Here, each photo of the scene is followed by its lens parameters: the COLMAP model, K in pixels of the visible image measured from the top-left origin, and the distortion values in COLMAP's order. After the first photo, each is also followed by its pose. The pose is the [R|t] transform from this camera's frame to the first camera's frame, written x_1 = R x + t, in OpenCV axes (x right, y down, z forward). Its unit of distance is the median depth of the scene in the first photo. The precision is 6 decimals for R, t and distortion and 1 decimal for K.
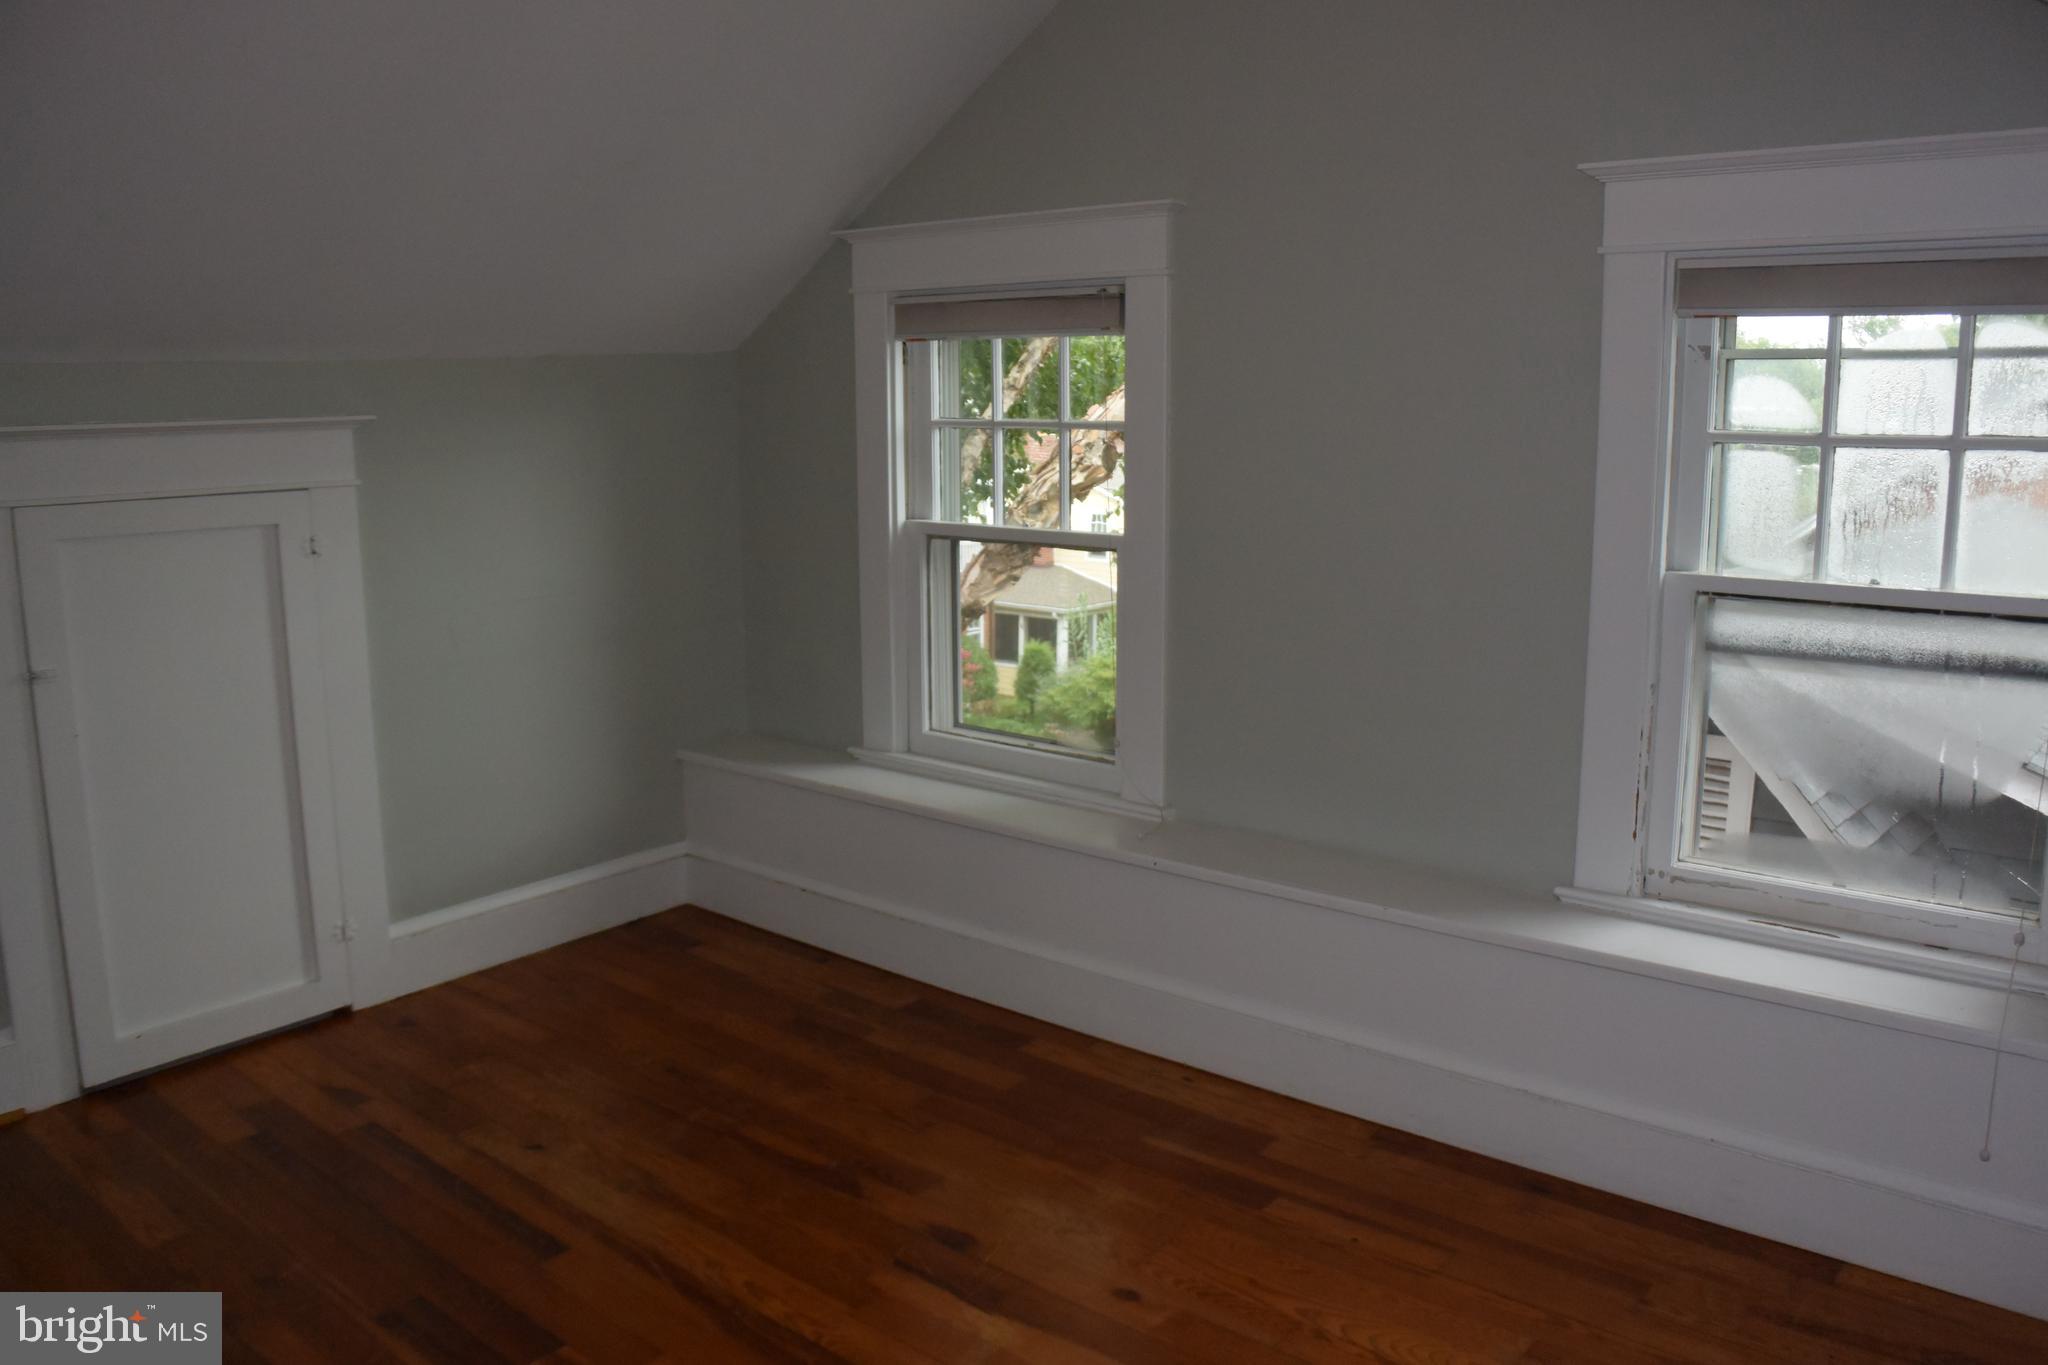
lens RADIAL K [[1601.4, 0, 1007.5], [0, 1601.4, 671.6], [0, 0, 1]] dist [-0.121701, 0.066215]
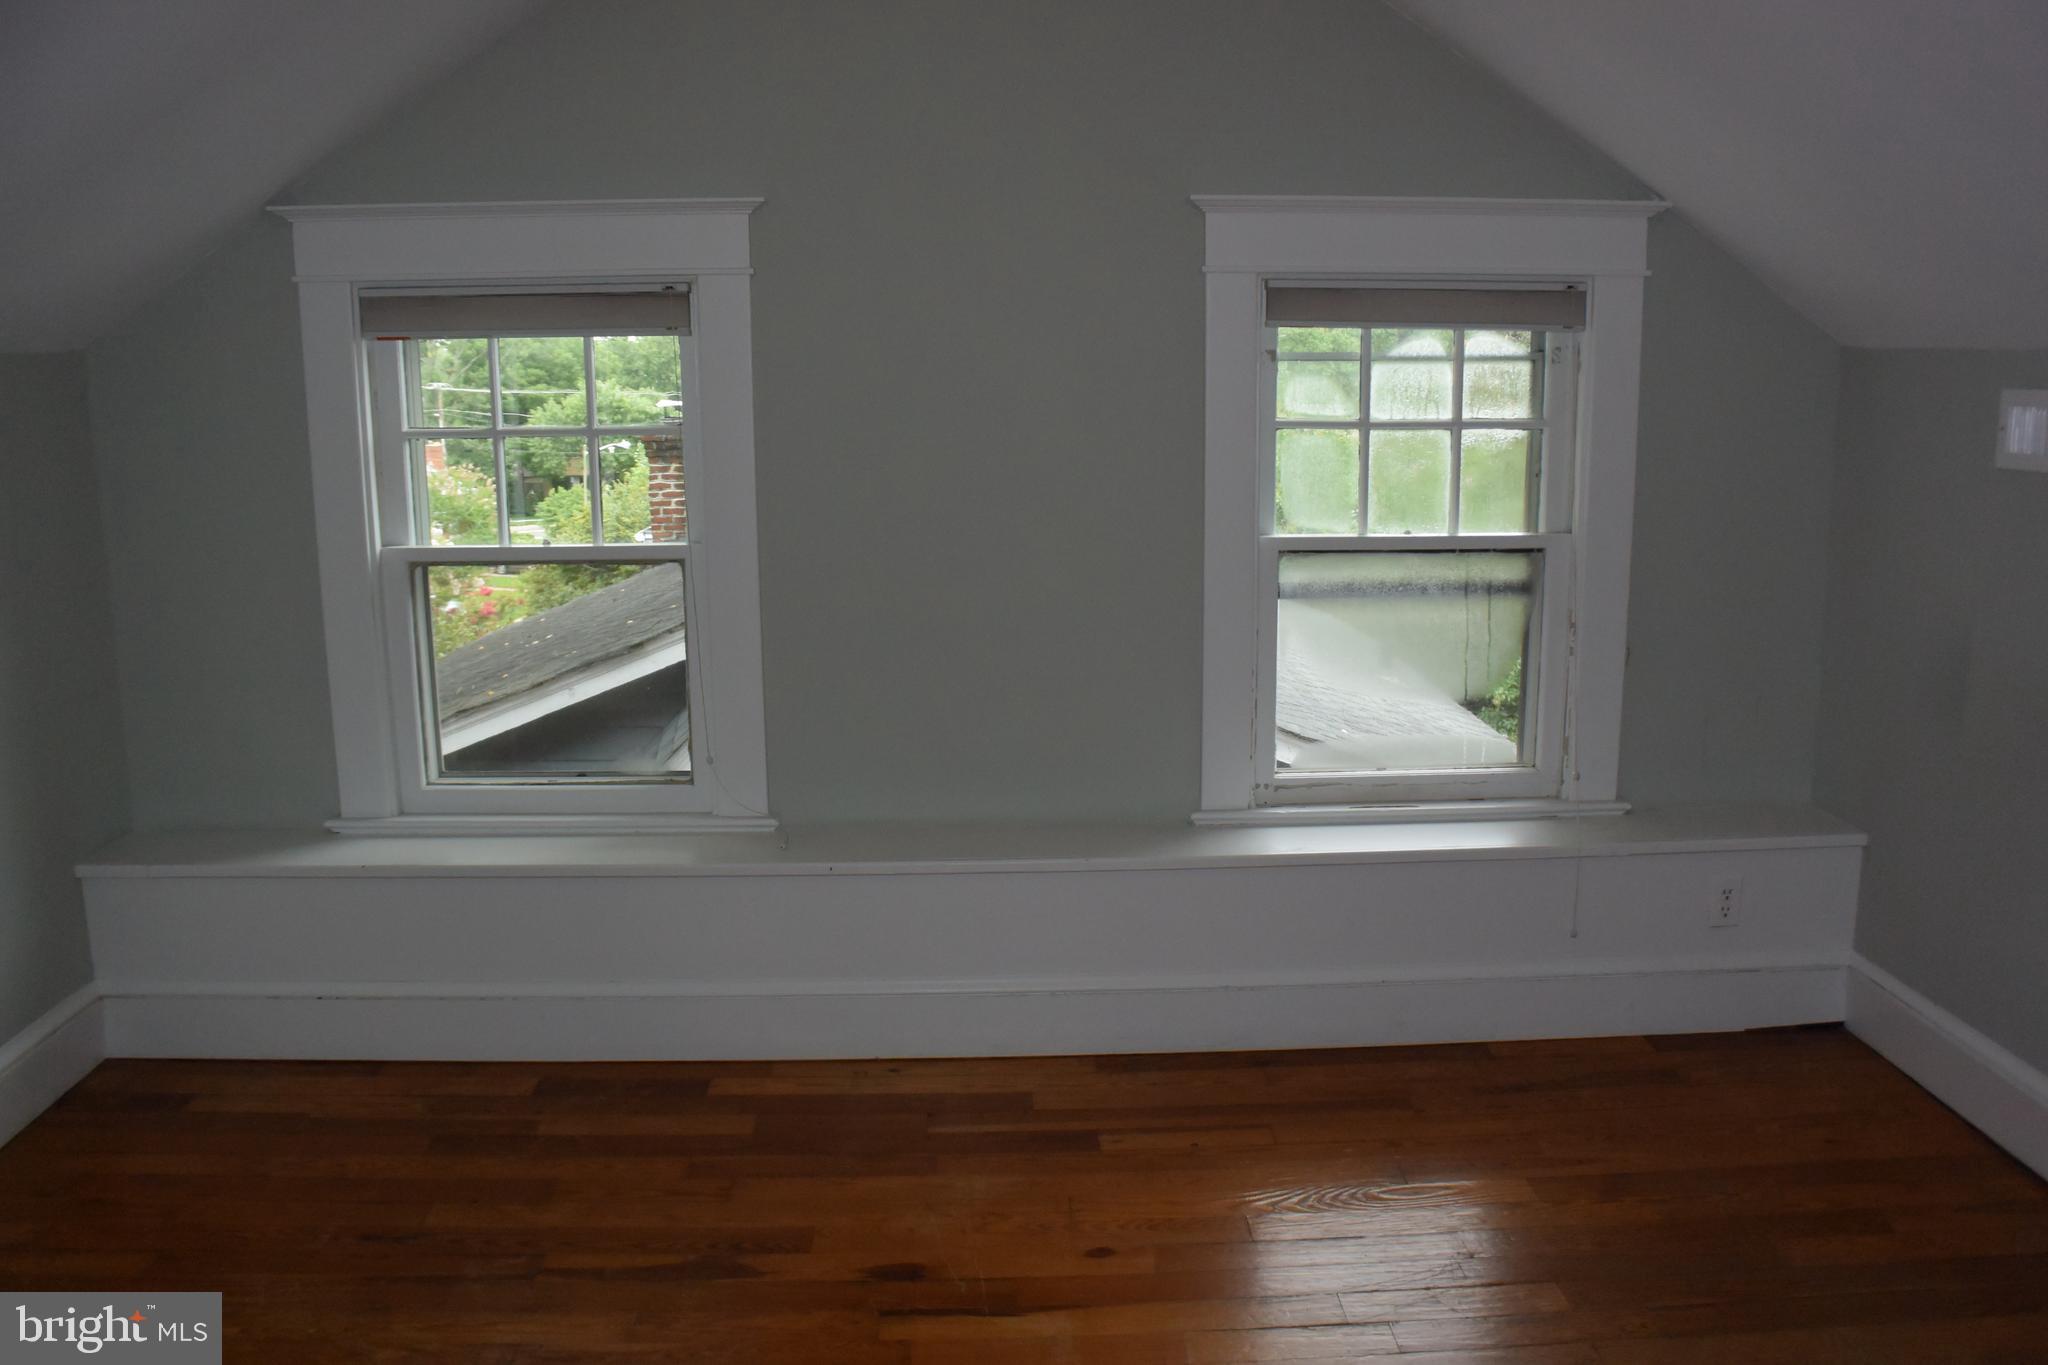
lens RADIAL K [[1601.4, 0, 1012.1], [0, 1601.4, 681.4], [0, 0, 1]] dist [-0.121701, 0.066215]
pose [[0.741975, -0.123900, 0.658879, -0.534252], [0.117402, 0.991601, 0.054258, -0.041592], [-0.660068, 0.037095, 0.750289, 0.200990]]
